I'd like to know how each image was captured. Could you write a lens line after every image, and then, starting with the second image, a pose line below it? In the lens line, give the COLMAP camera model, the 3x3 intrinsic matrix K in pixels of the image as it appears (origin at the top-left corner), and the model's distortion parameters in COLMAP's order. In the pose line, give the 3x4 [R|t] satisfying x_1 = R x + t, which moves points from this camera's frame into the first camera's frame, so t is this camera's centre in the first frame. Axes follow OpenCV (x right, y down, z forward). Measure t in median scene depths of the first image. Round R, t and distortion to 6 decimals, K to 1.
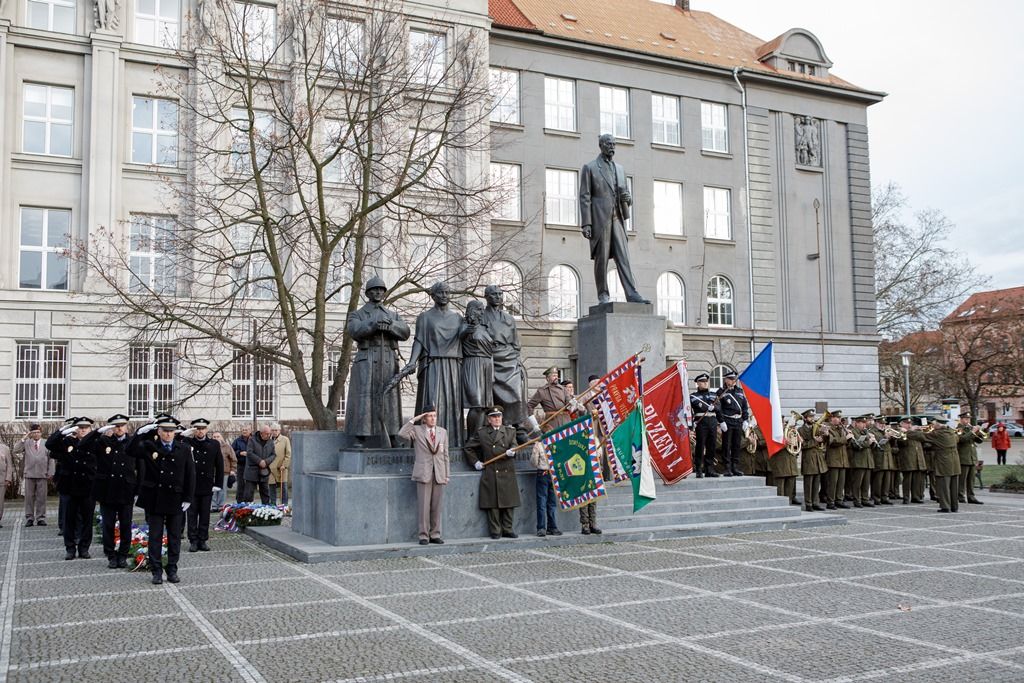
lens RADIAL K [[1005.3, 0, 512.0], [0, 1005.3, 341.5], [0, 0, 1]] dist [-0.047442, 0.007074]
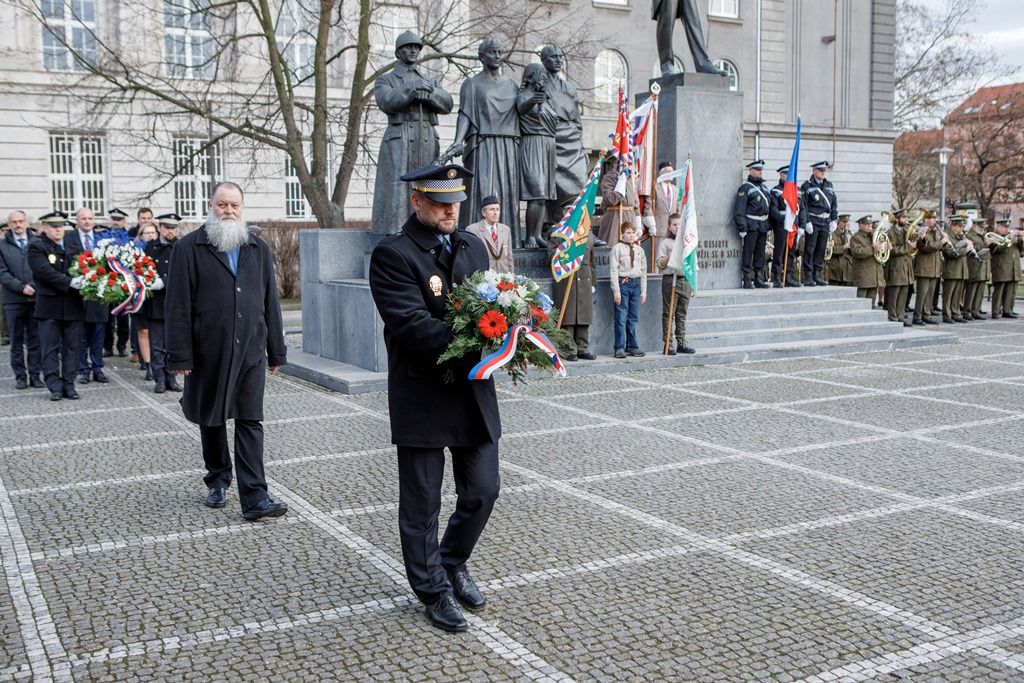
lens RADIAL K [[1080.1, 0, 512.5], [0, 1080.1, 371.2], [0, 0, 1]] dist [-0.135286, 0.305130]
pose [[0.998459, -0.003460, 0.055380, -0.089425], [-0.008324, 0.977419, 0.211147, 0.015892], [-0.054860, -0.211283, 0.975884, 0.117107]]
